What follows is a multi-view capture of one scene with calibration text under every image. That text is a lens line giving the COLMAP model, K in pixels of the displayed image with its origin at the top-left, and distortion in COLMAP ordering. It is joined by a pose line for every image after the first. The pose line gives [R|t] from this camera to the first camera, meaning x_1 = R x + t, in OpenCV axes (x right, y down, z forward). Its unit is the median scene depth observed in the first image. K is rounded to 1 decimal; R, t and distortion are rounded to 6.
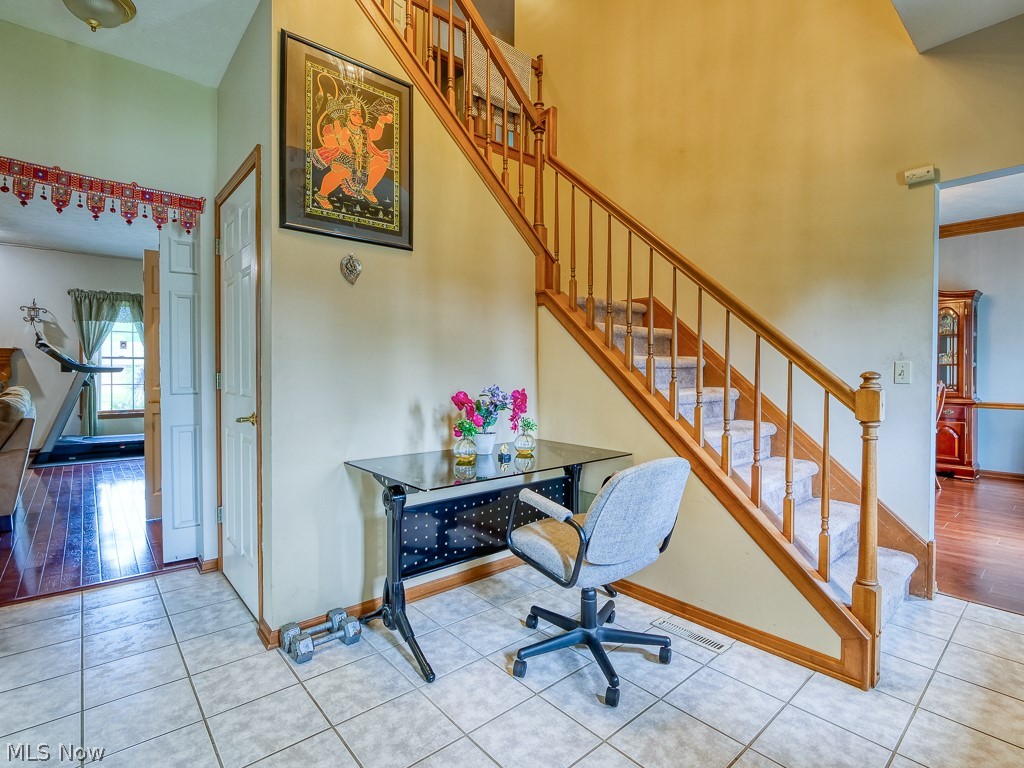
lens RADIAL K [[502.5, 0, 520.3], [0, 502.5, 371.9], [0, 0, 1]] dist [-0.011396, 0.000423]
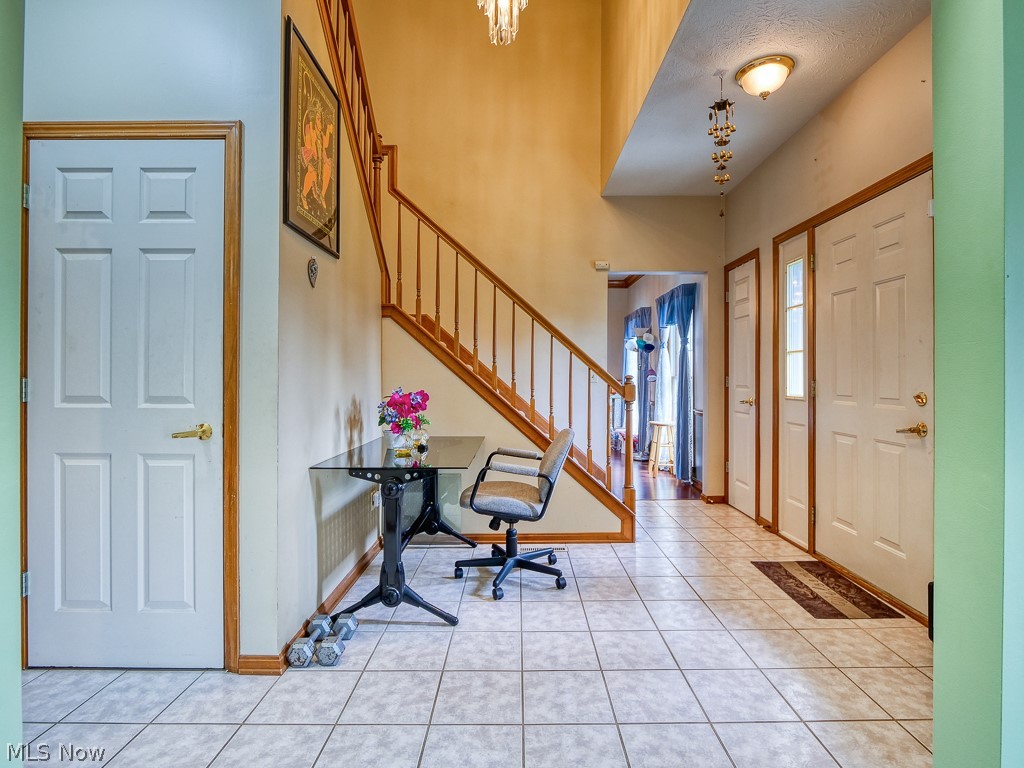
lens RADIAL K [[502.5, 0, 520.3], [0, 502.5, 371.9], [0, 0, 1]] dist [-0.011396, 0.000423]
pose [[0.661963, 0.005805, 0.749514, -0.890909], [0.004702, 0.999918, -0.011897, 0.007937], [-0.749522, 0.011399, 0.661881, 0.045470]]
